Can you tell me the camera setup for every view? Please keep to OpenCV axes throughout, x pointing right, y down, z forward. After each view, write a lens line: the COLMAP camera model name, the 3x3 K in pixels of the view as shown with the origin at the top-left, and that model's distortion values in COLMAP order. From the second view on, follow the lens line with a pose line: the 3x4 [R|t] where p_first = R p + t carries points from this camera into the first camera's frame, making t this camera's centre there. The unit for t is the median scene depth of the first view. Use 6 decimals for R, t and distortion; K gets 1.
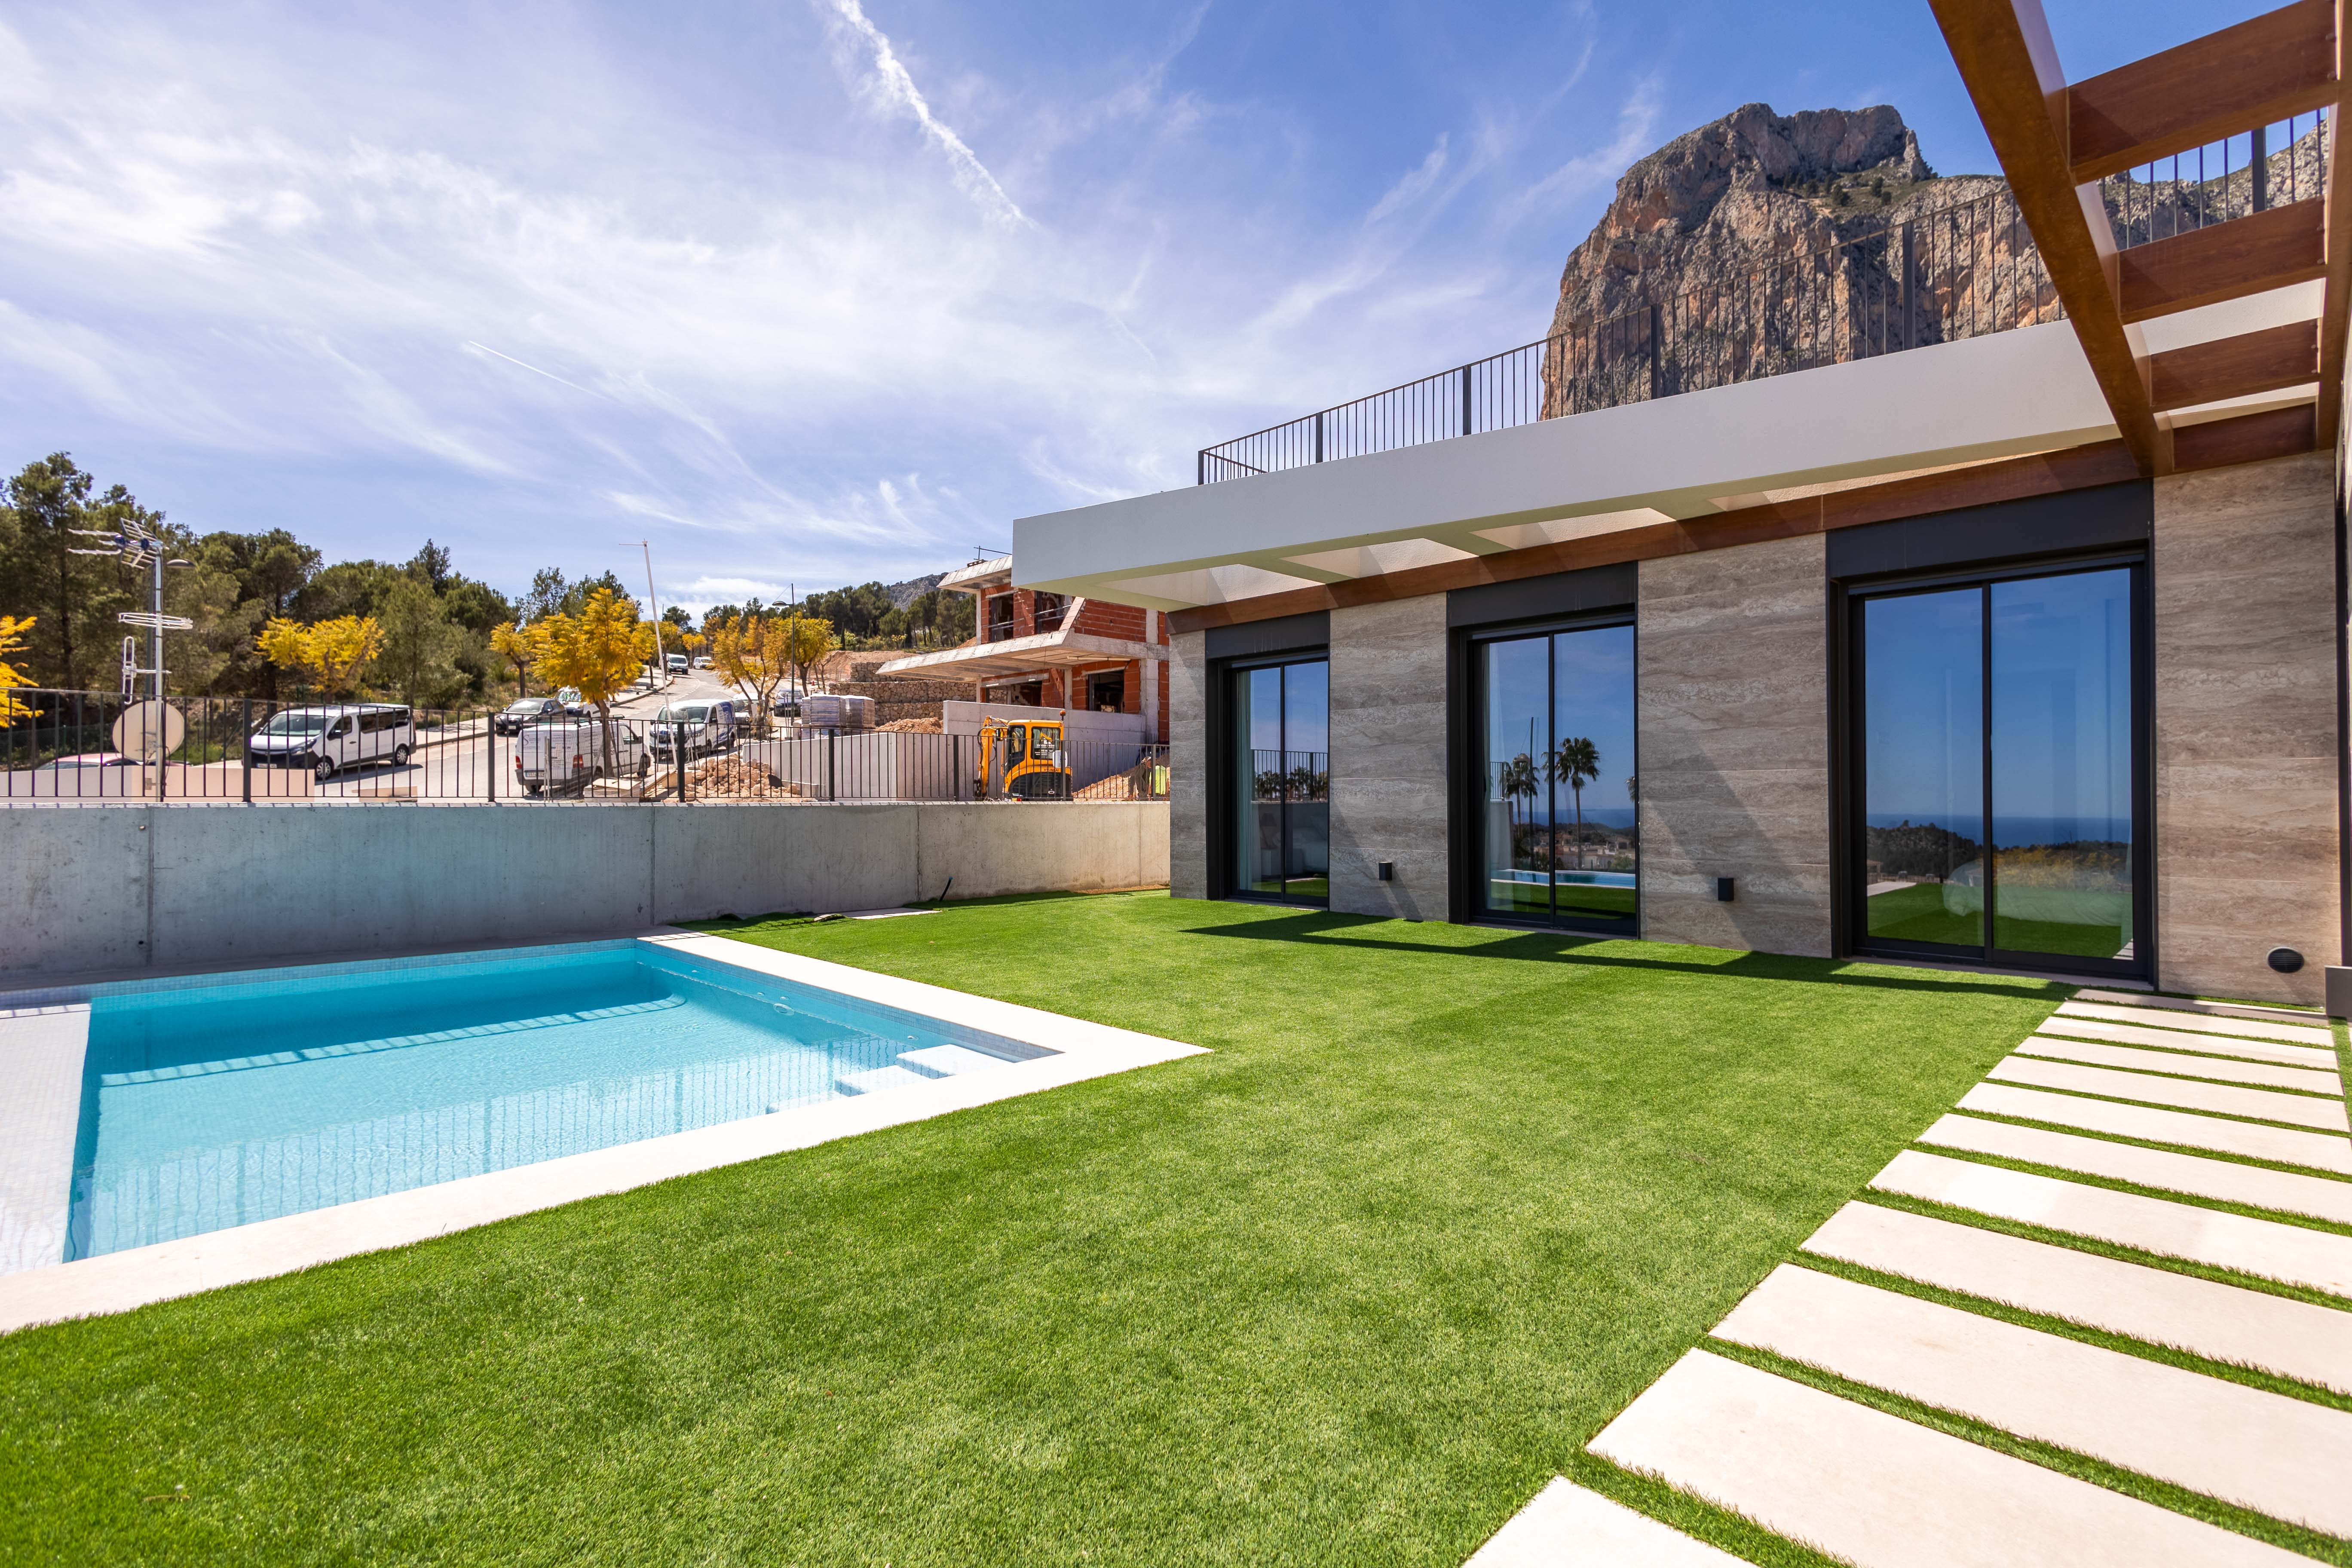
lens RADIAL K [[1077.3, 0, 1182.4], [0, 1077.3, 784.4], [0, 0, 1]] dist [0.027705, -0.012072]
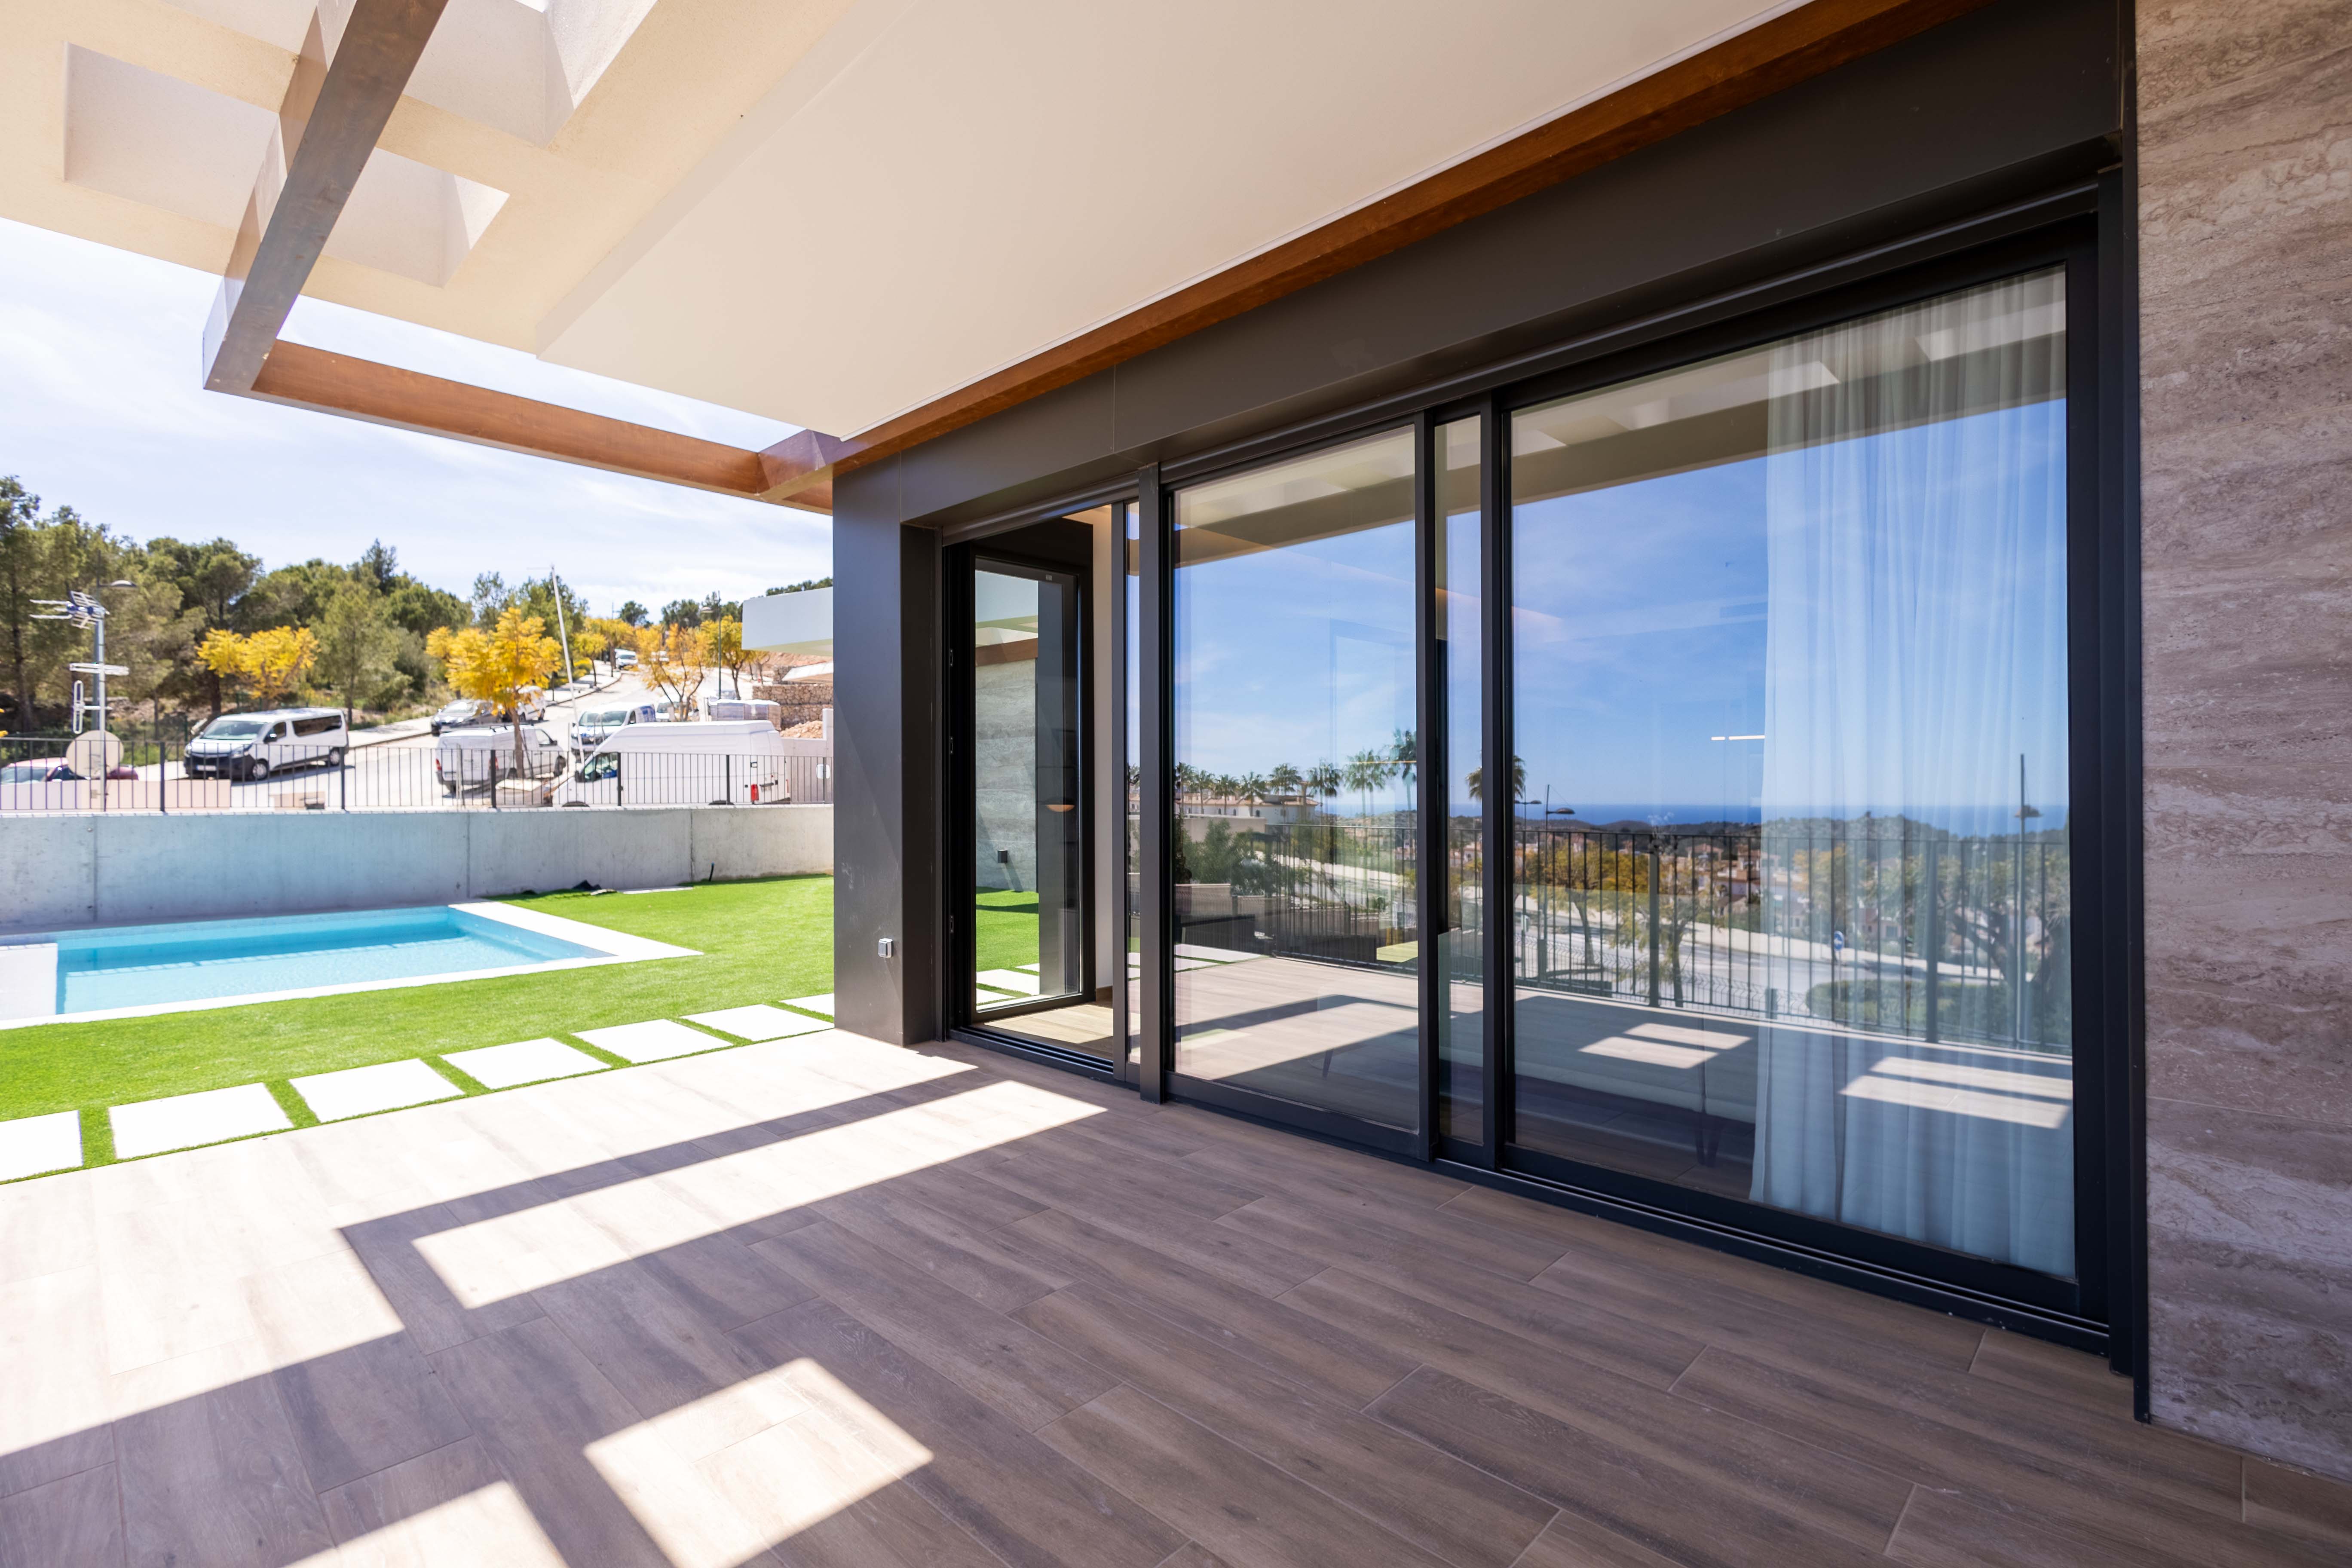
lens RADIAL K [[1077.3, 0, 1182.4], [0, 1077.3, 784.4], [0, 0, 1]] dist [0.027705, -0.012072]
pose [[0.999712, -0.002206, 0.023895, 0.100927], [0.002014, 0.999965, 0.008061, -0.006285], [-0.023912, -0.008011, 0.999682, -0.105674]]
